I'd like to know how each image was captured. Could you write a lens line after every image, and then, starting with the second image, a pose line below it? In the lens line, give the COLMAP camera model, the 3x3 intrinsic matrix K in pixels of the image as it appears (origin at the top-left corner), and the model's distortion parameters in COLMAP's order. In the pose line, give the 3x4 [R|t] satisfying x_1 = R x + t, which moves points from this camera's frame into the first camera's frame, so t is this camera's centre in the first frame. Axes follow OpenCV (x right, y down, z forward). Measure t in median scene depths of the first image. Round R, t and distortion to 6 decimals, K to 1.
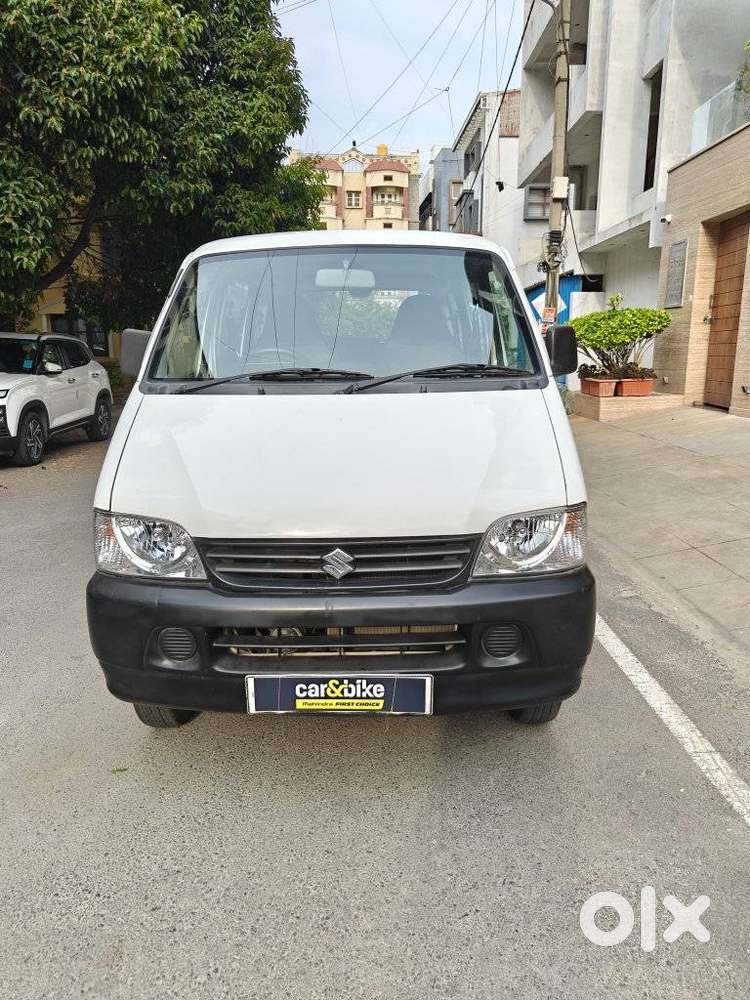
lens RADIAL K [[705.3, 0, 373.7], [0, 705.3, 501.8], [0, 0, 1]] dist [0.005168, 0.005039]
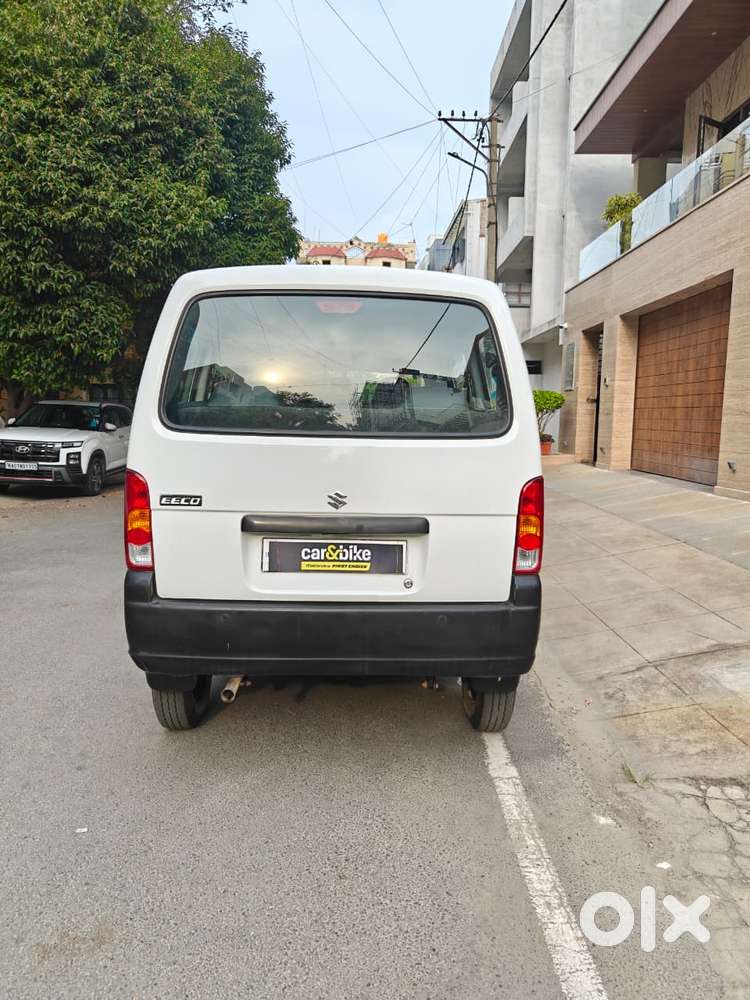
lens RADIAL K [[705.3, 0, 373.7], [0, 705.3, 501.8], [0, 0, 1]] dist [0.005168, 0.005039]
pose [[0.999860, 0.016324, -0.003566, 0.089192], [-0.016585, 0.995546, -0.092802, 0.097329], [0.002036, 0.092848, 0.995678, -0.463904]]
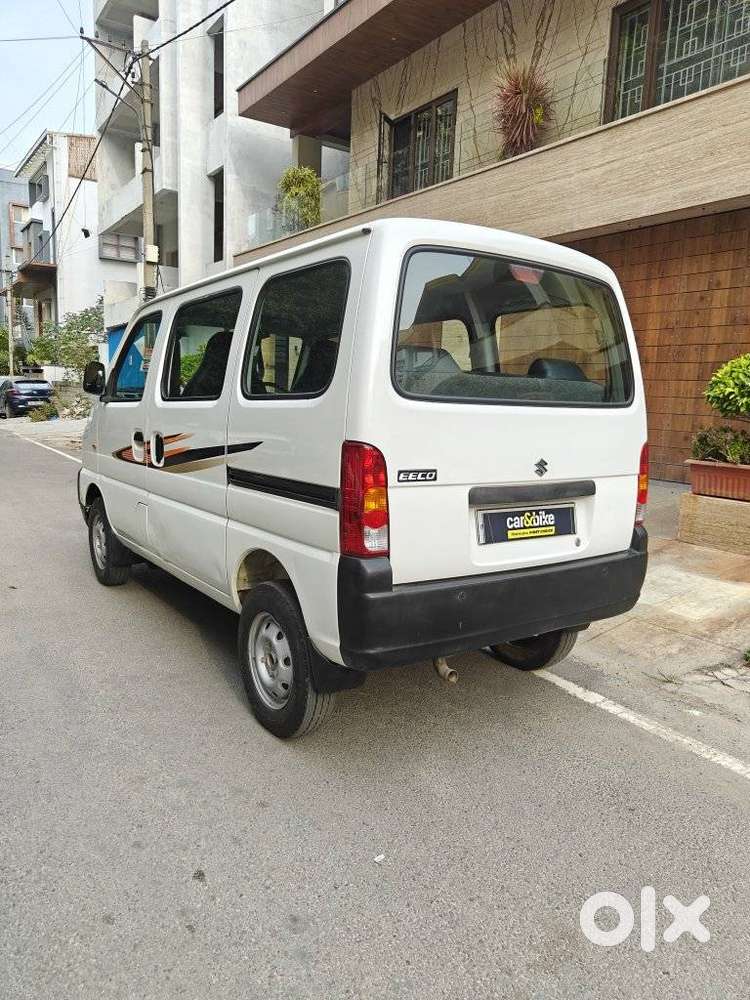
lens RADIAL K [[705.3, 0, 373.7], [0, 705.3, 501.8], [0, 0, 1]] dist [0.005168, 0.005039]
pose [[0.836389, -0.051592, 0.545703, -0.181394], [0.076731, 0.996778, -0.023367, 0.084217], [-0.542739, 0.061416, 0.837653, -0.375158]]
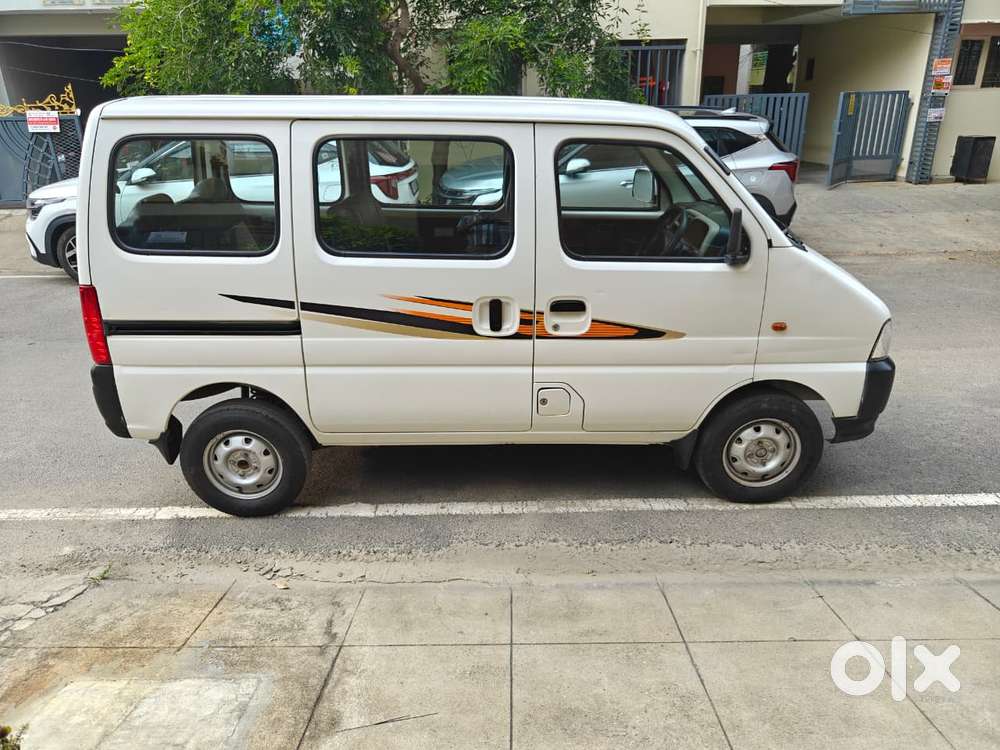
lens RADIAL K [[702.9, 0, 507.4], [0, 702.9, 374.0], [0, 0, 1]] dist [0.010034, -0.002391]
pose [[-0.012900, 0.366603, -0.930288, 0.557207], [-0.190568, 0.912411, 0.362201, -0.093397], [0.981589, 0.181956, 0.058093, 0.098538]]
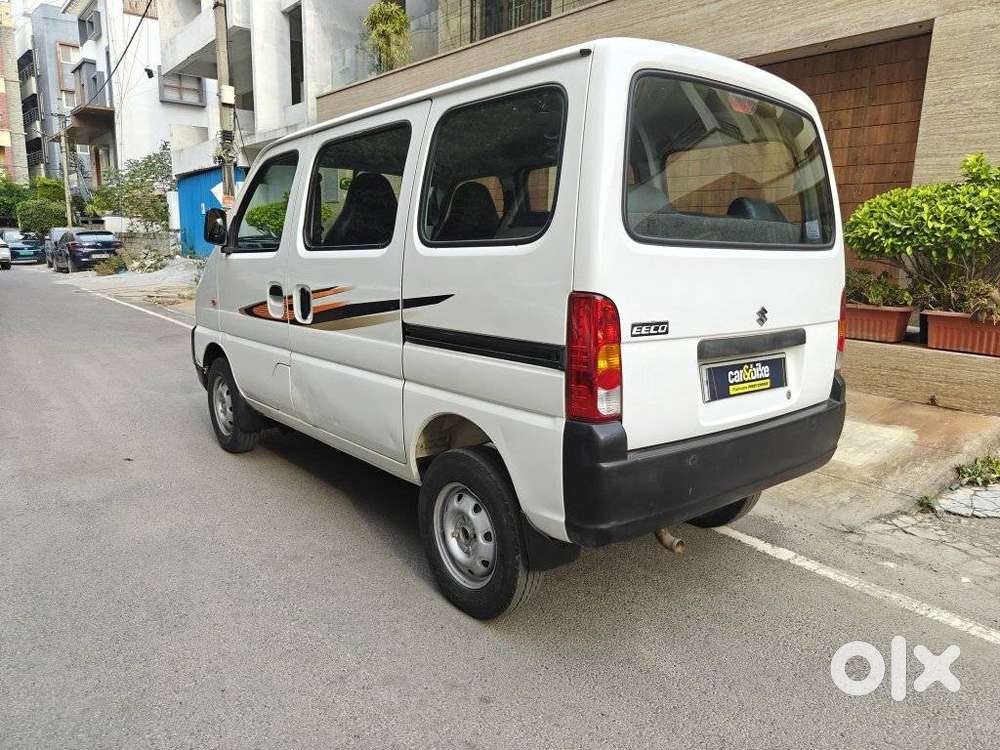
lens RADIAL K [[702.9, 0, 507.4], [0, 702.9, 374.0], [0, 0, 1]] dist [0.010034, -0.002391]
pose [[0.787567, -0.095052, 0.608854, -0.209414], [0.105239, 0.994264, 0.019091, 0.073757], [-0.607176, 0.049040, 0.793053, -0.313756]]
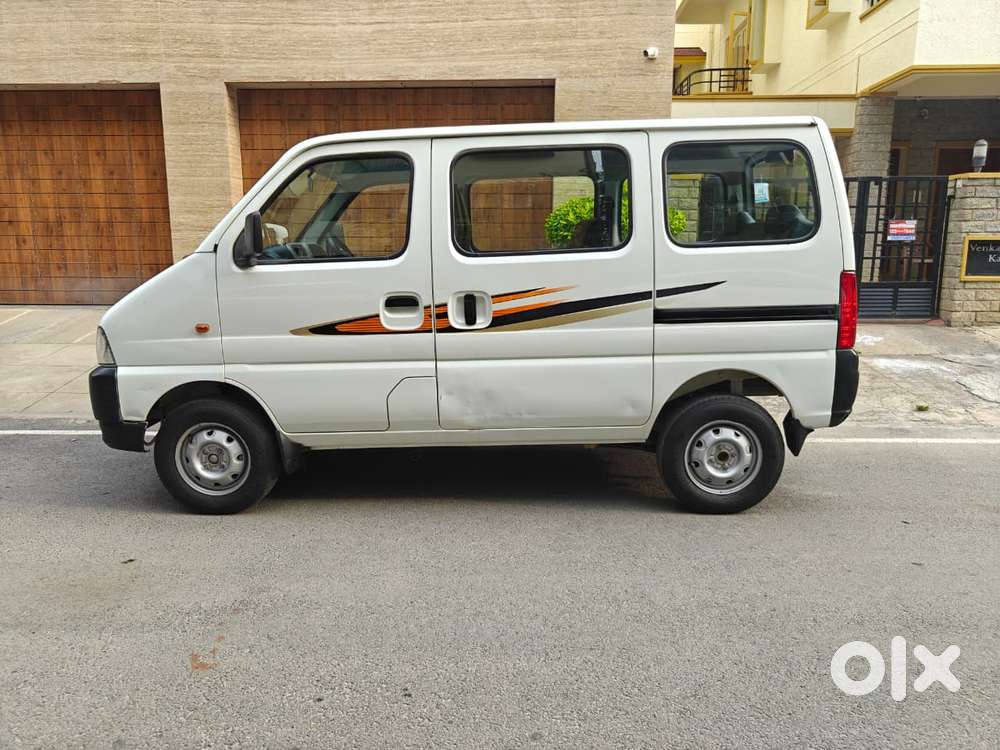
lens RADIAL K [[711.4, 0, 503.1], [0, 711.4, 369.0], [0, 0, 1]] dist [0.006007, 0.003888]
pose [[0.053539, -0.171253, 0.983771, -0.480745], [0.211616, 0.964754, 0.156426, -0.003216], [-0.975885, 0.199807, 0.087892, 0.052231]]
